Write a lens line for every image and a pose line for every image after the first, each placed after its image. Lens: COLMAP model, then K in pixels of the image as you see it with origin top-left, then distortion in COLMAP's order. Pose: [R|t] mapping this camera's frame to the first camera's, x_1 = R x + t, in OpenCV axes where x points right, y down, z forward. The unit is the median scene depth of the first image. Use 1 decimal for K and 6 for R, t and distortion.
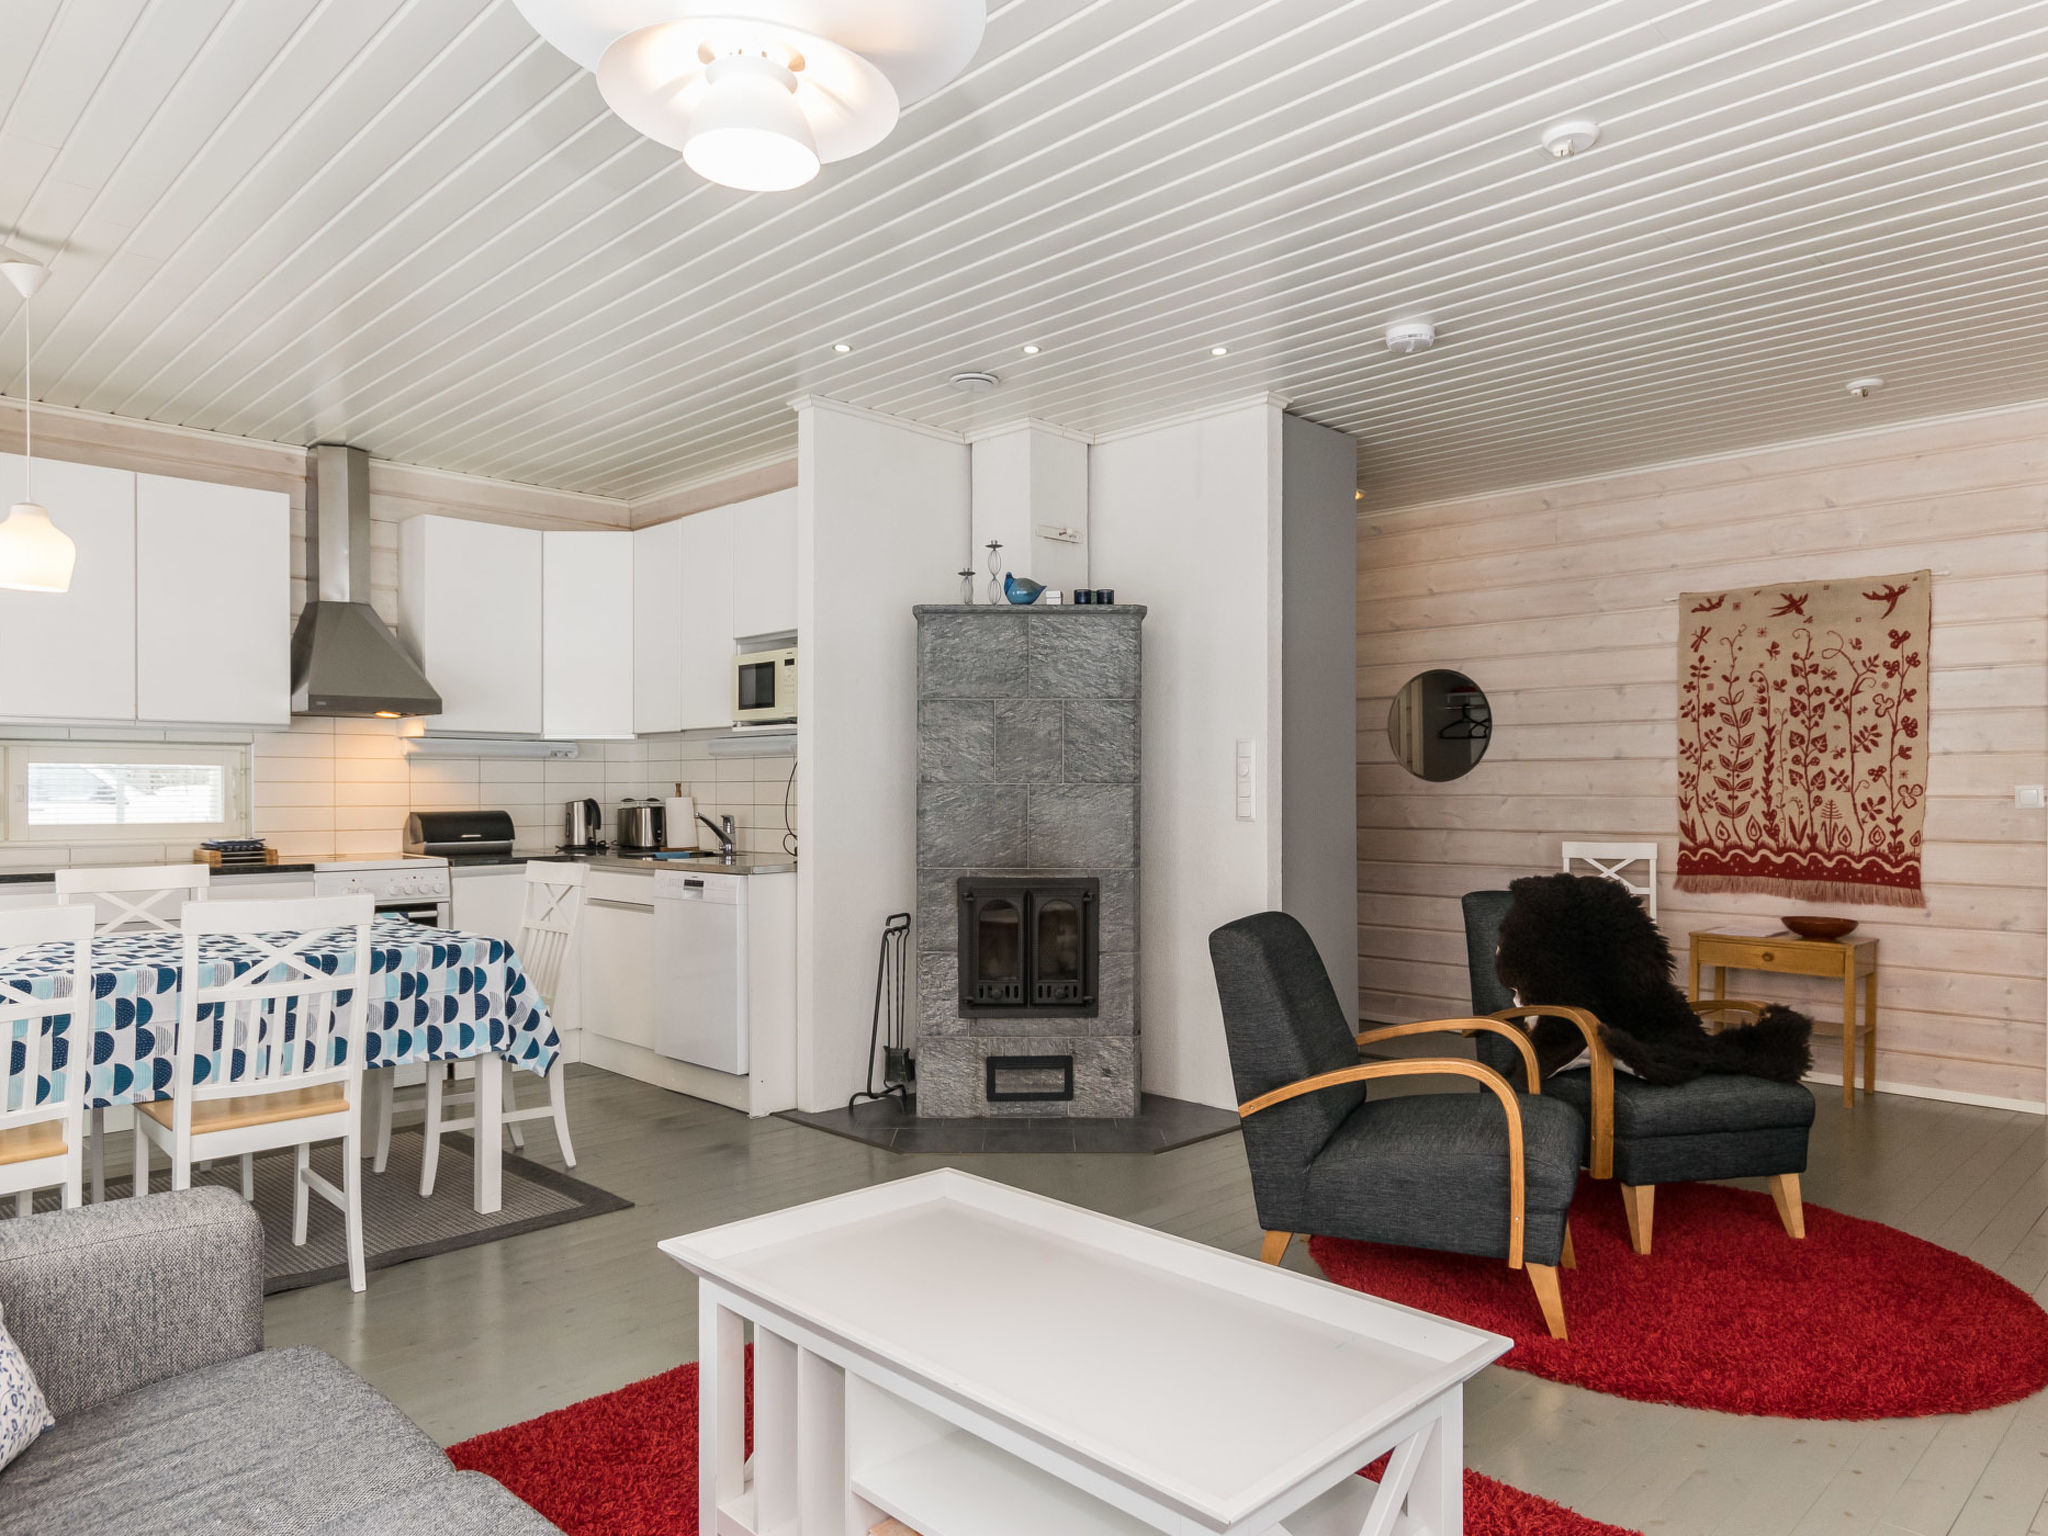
lens RADIAL K [[1340.5, 0, 1022.0], [0, 1340.5, 772.7], [0, 0, 1]] dist [0.001375, 0.001751]
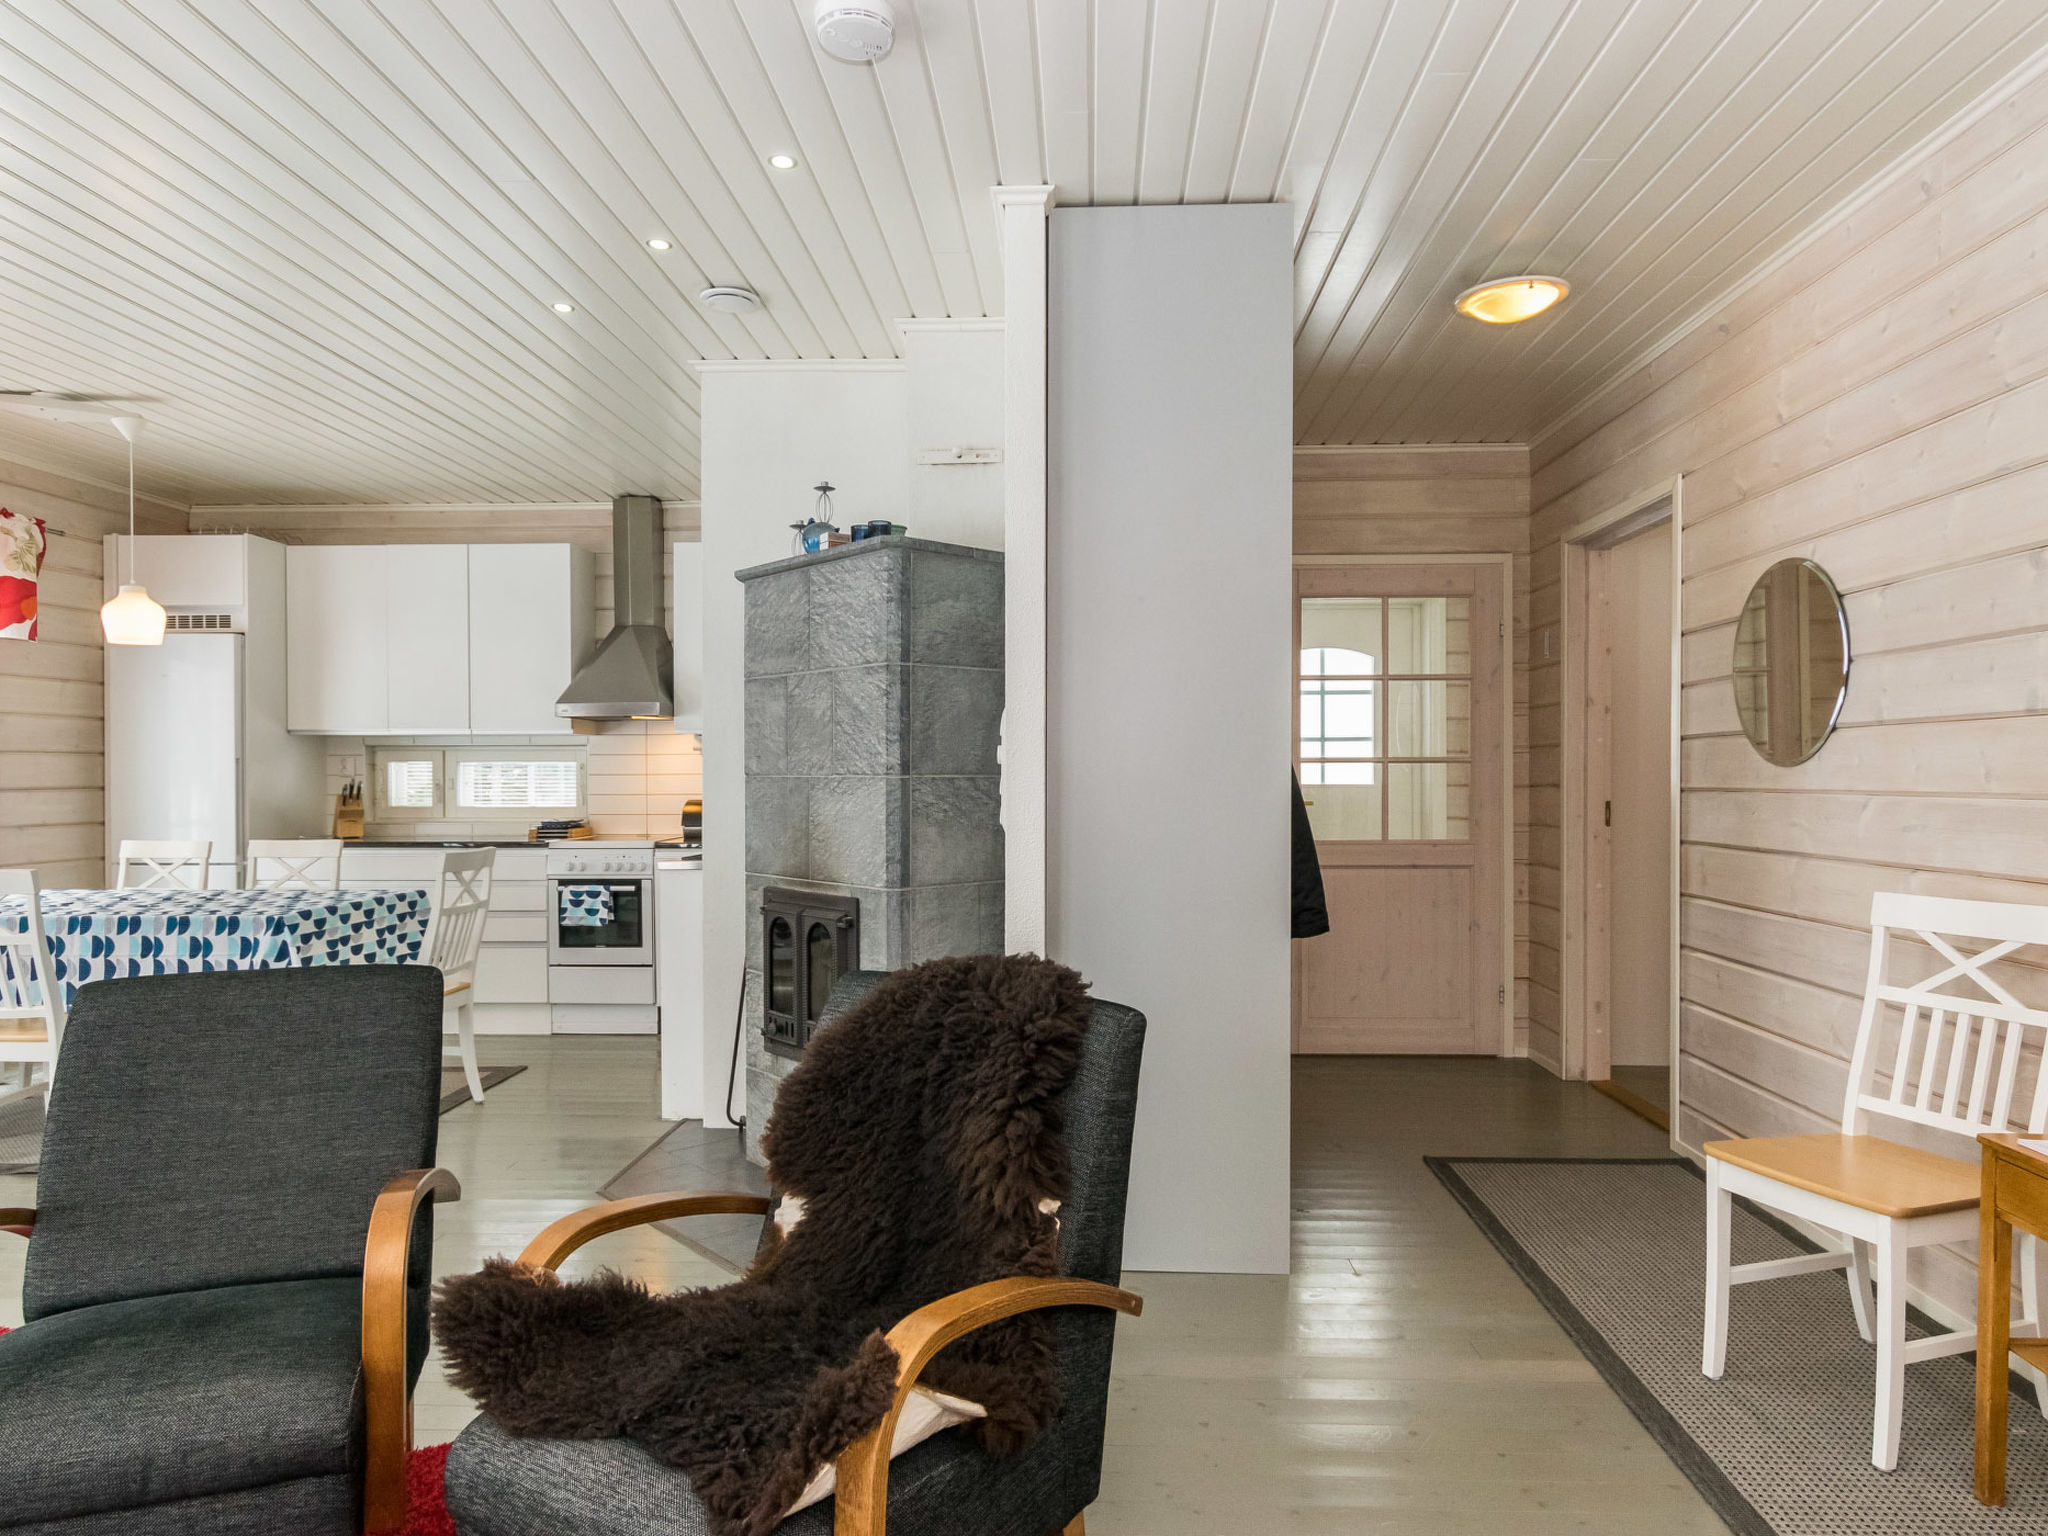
lens RADIAL K [[1246.6, 0, 1025.9], [0, 1246.6, 774.1], [0, 0, 1]] dist [0.008405, 0.001243]
pose [[0.675577, -0.003166, -0.737283, 0.561616], [0.012433, 0.999898, 0.007099, 0.002856], [0.737185, -0.013963, 0.675547, 0.507046]]
